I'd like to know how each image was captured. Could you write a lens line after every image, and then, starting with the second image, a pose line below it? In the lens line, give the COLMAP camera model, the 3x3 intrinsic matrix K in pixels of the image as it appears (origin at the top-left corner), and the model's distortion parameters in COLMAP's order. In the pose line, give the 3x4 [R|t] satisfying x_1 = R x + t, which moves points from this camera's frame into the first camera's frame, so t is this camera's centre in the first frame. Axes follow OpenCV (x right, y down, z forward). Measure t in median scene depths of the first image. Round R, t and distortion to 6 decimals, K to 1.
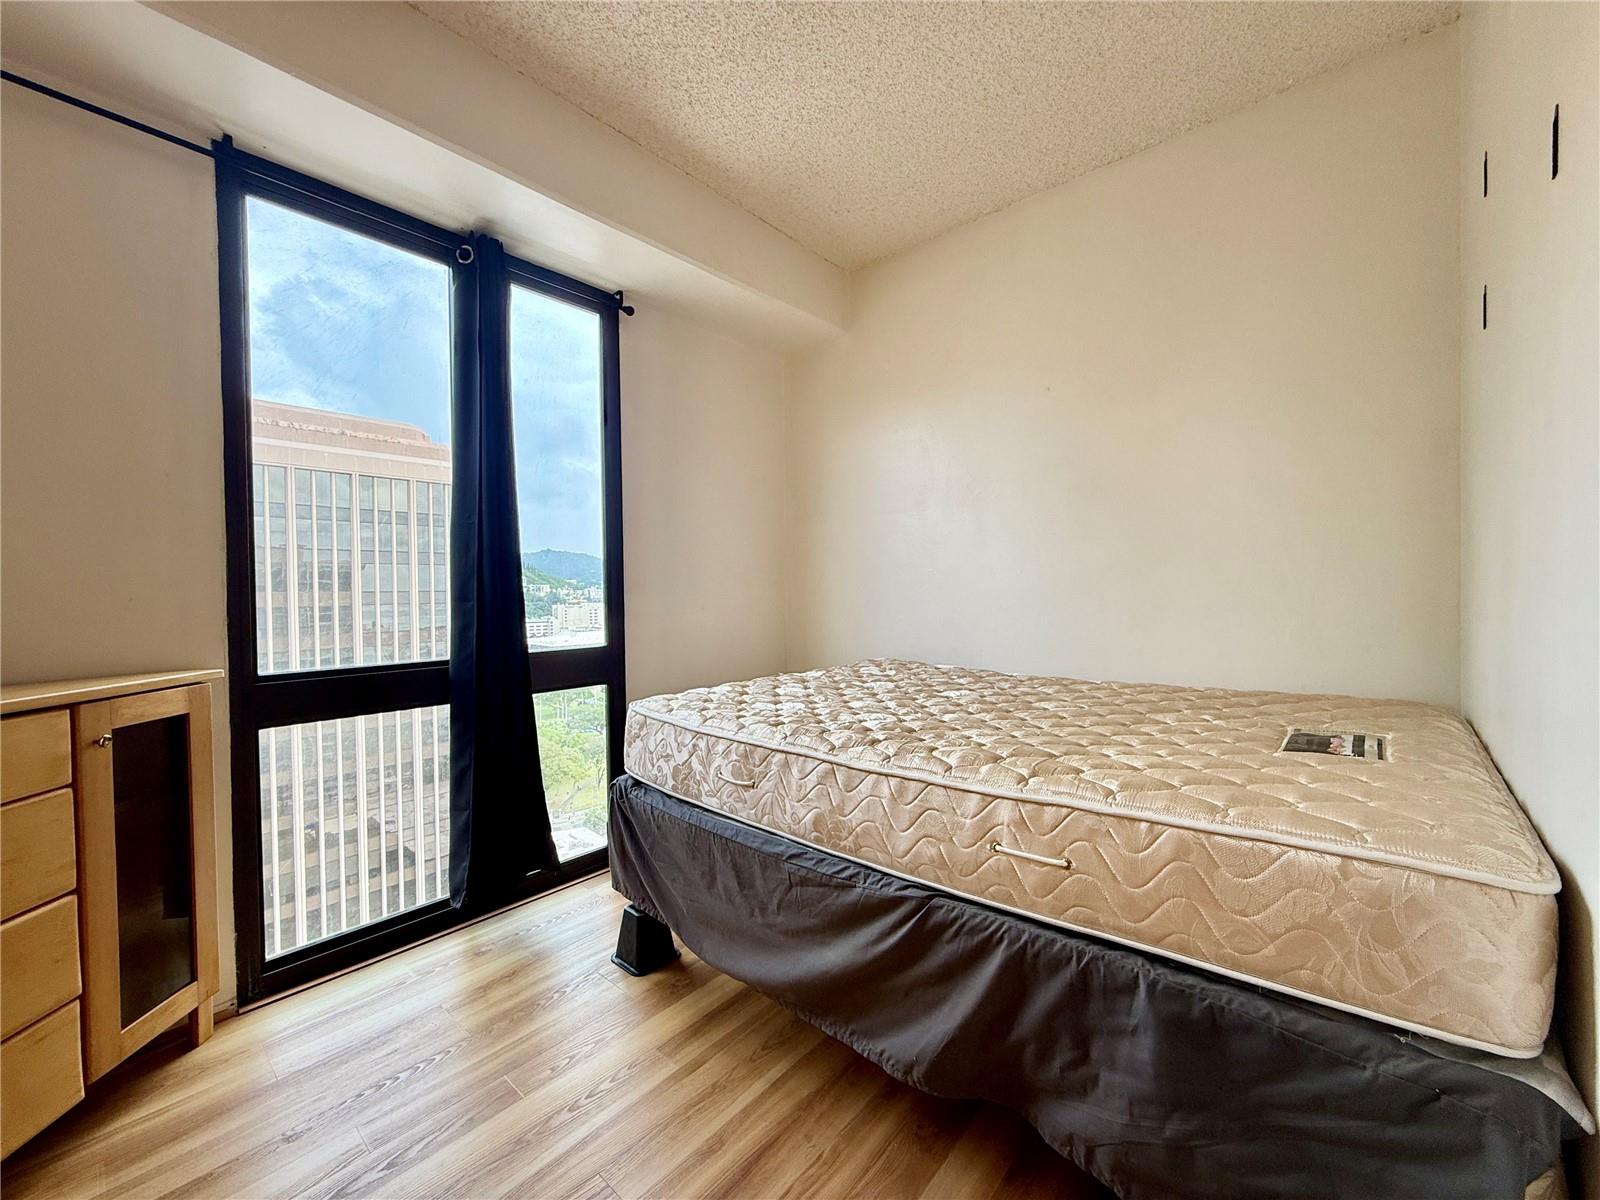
lens RADIAL K [[635.8, 0, 797.7], [0, 635.8, 598.9], [0, 0, 1]] dist [0.000106, 0.000130]
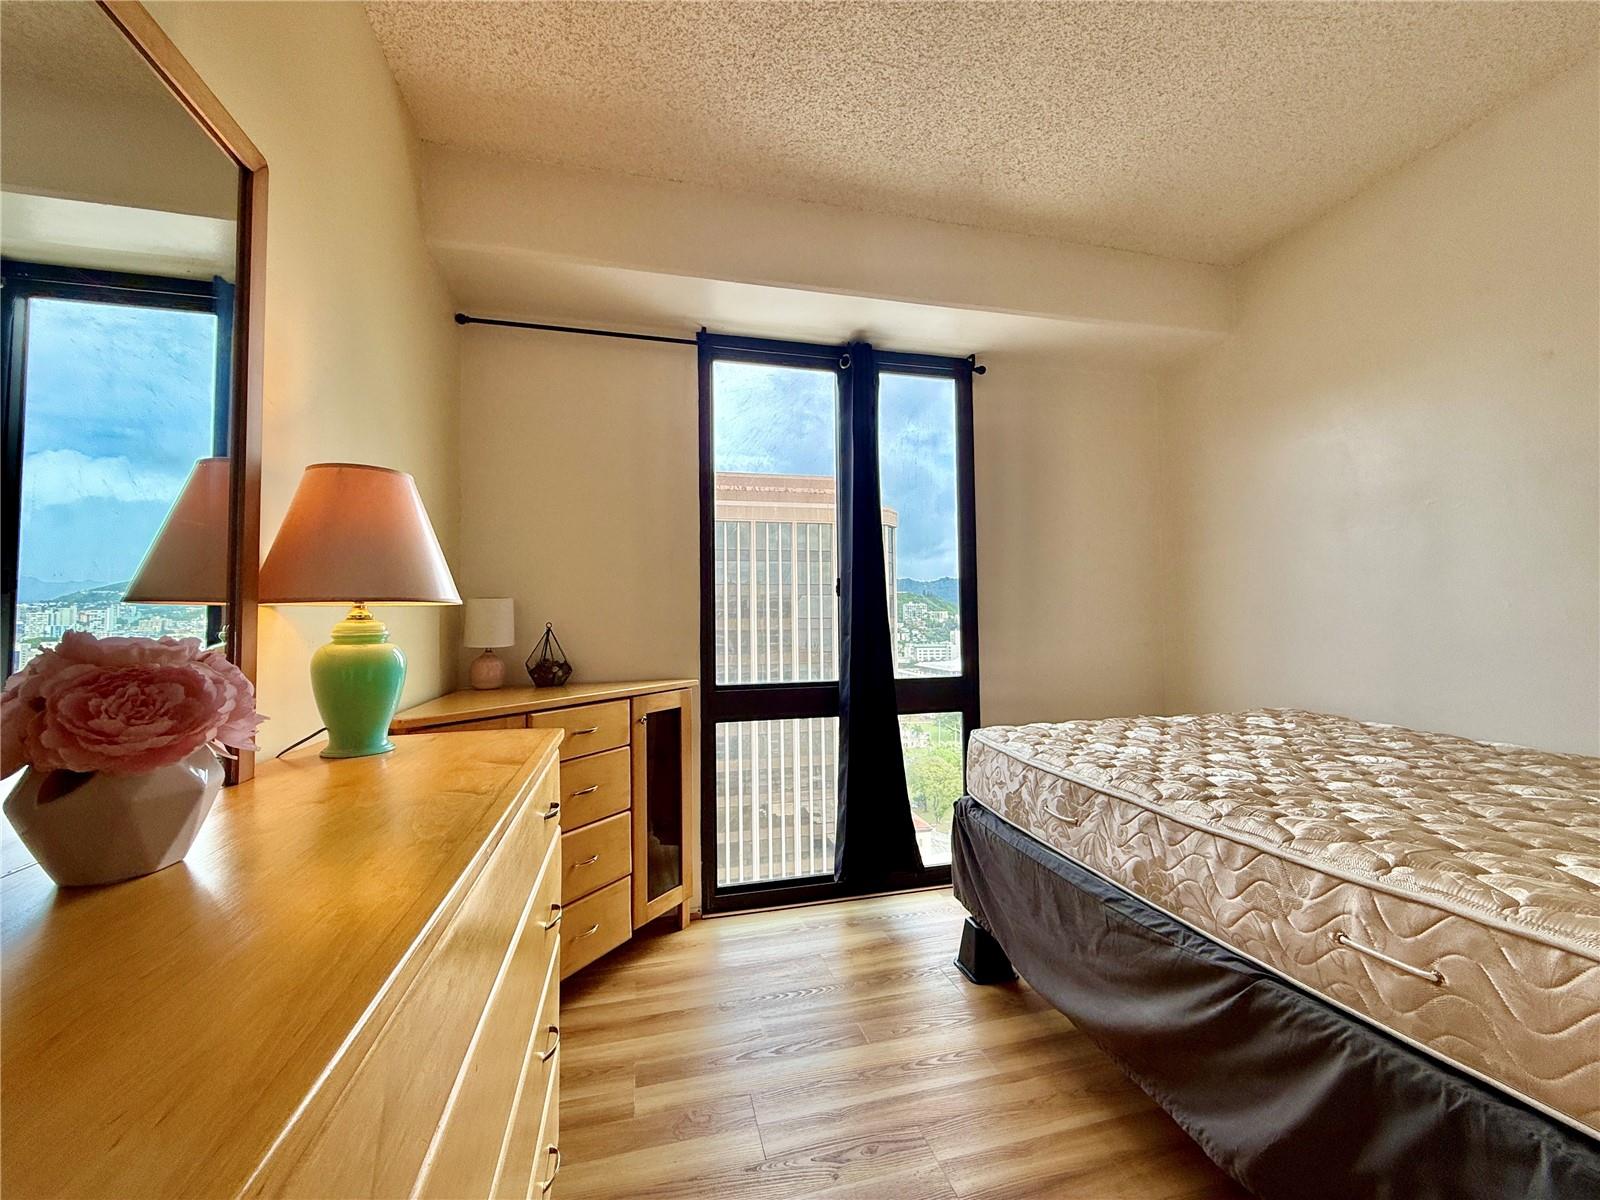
lens RADIAL K [[635.8, 0, 800.2], [0, 635.8, 600.5], [0, 0, 1]] dist [0.000106, 0.000130]
pose [[0.826059, -0.014680, -0.563393, 0.128118], [-0.007491, 0.999286, -0.037020, -0.020282], [0.563534, 0.034801, 0.825359, -0.093934]]
